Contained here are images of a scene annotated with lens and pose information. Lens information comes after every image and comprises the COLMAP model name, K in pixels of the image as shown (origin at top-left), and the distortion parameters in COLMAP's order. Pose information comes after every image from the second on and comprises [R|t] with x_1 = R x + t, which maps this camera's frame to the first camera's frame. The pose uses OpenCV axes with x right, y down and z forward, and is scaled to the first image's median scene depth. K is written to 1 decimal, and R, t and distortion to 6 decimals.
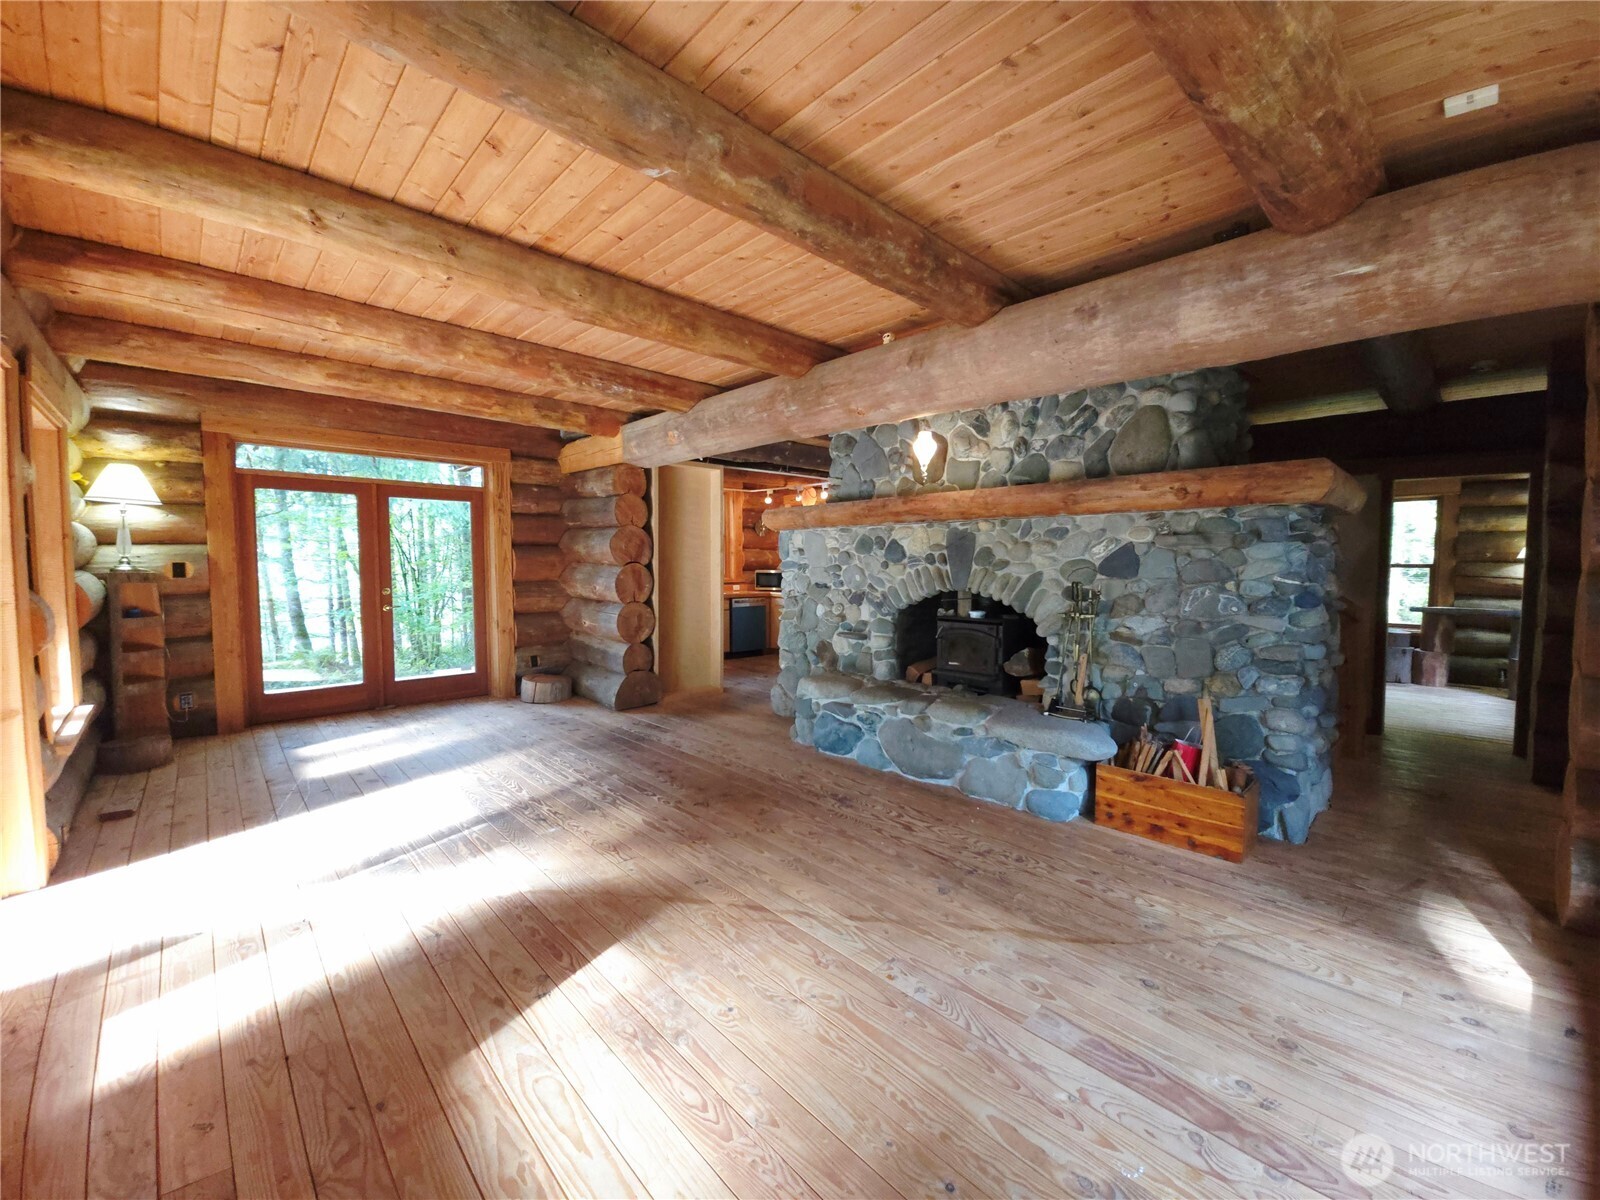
lens RADIAL K [[647.6, 0, 810.2], [0, 647.6, 599.8], [0, 0, 1]] dist [-0.002194, -0.000126]
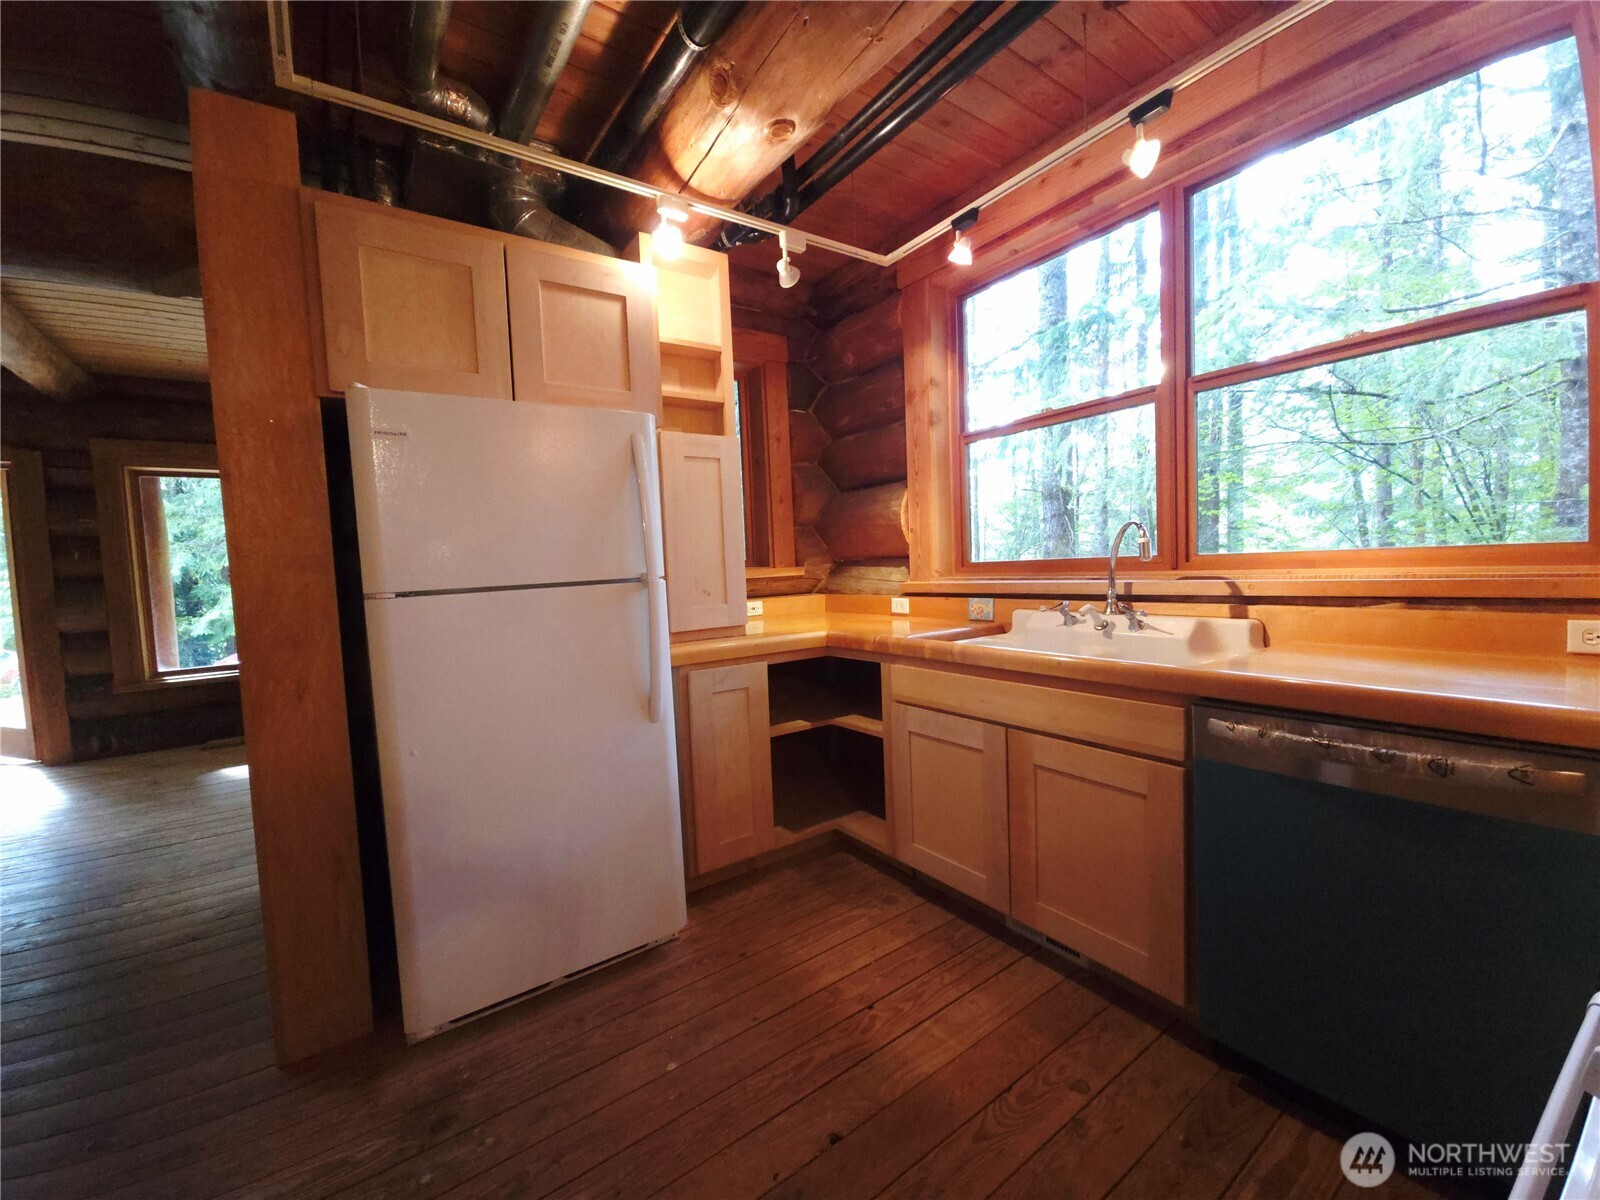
lens RADIAL K [[647.6, 0, 807.8], [0, 647.6, 603.1], [0, 0, 1]] dist [-0.002194, -0.000126]
pose [[-0.141501, 0.054370, -0.988444, 0.019960], [-0.024238, 0.998001, 0.058366, -0.013404], [0.989641, 0.032217, -0.139901, 0.376461]]
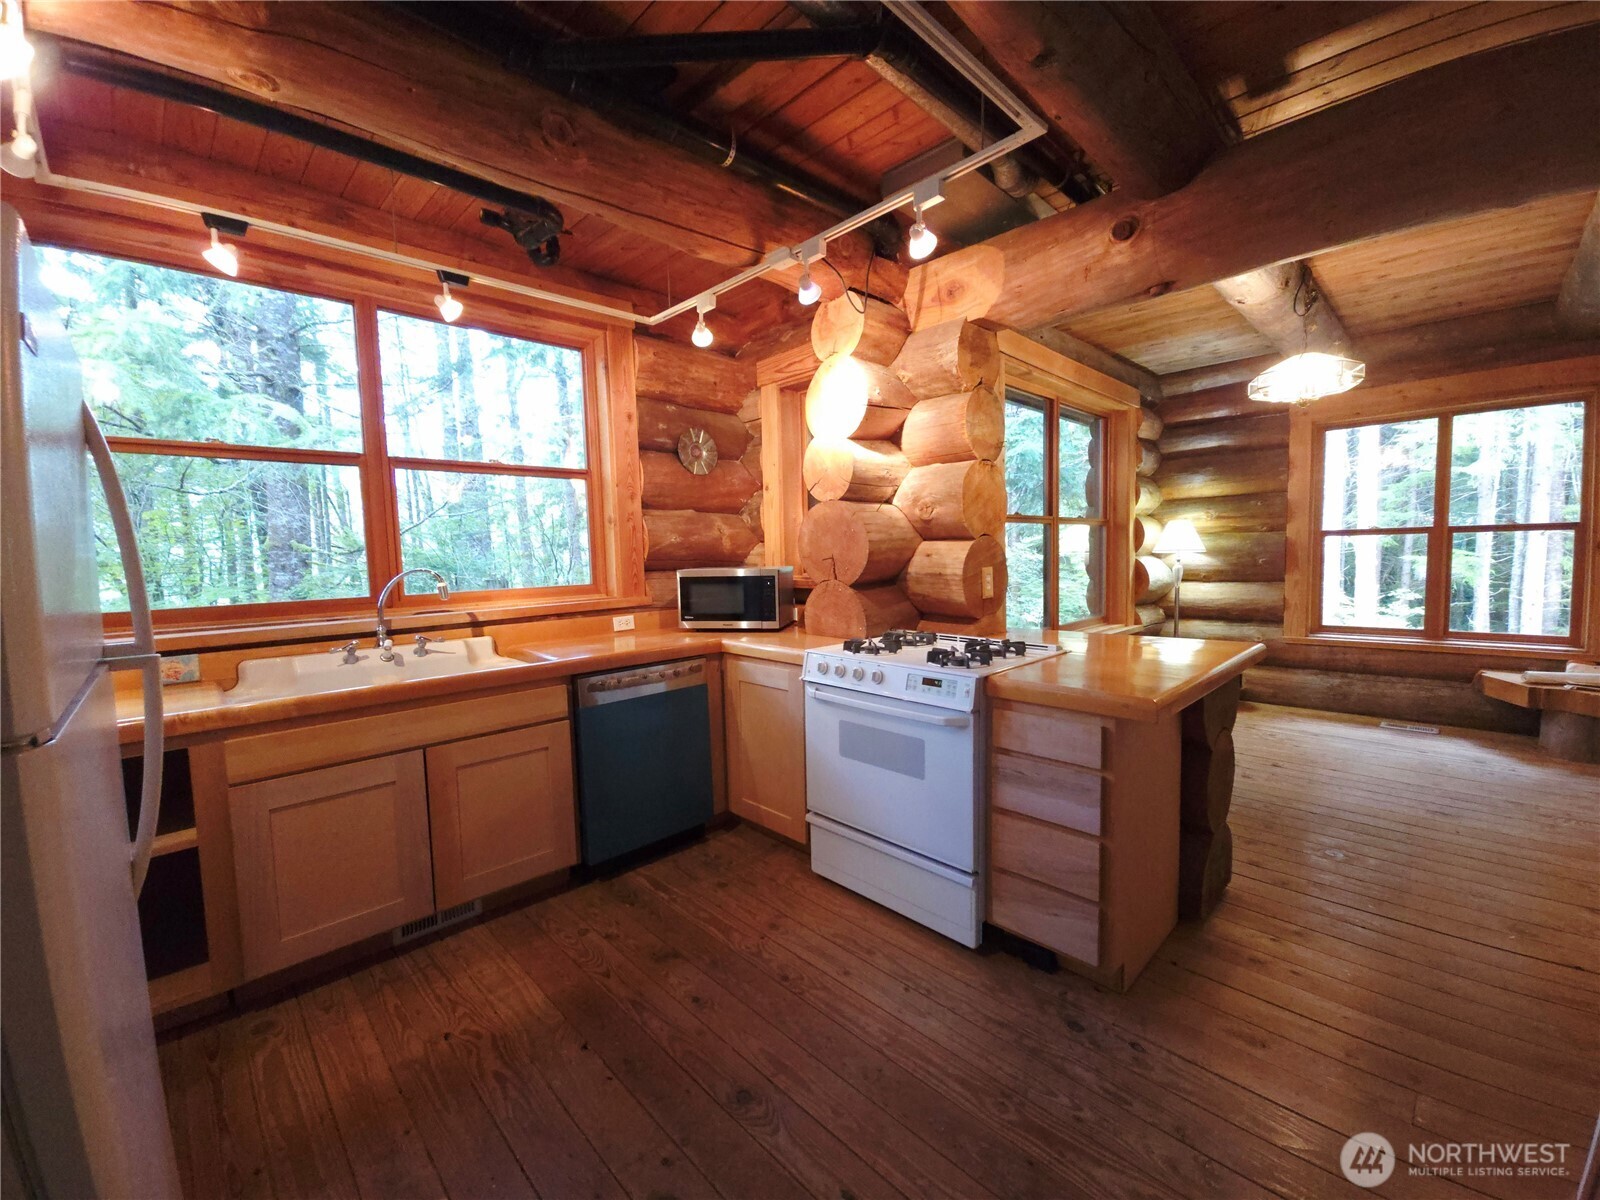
lens RADIAL K [[647.6, 0, 801.3], [0, 647.6, 601.3], [0, 0, 1]] dist [-0.002194, -0.000126]
pose [[0.999359, -0.035730, 0.002296, -0.010122], [0.035686, 0.999222, 0.016765, -0.014550], [-0.002894, -0.016672, 0.999857, 0.292815]]
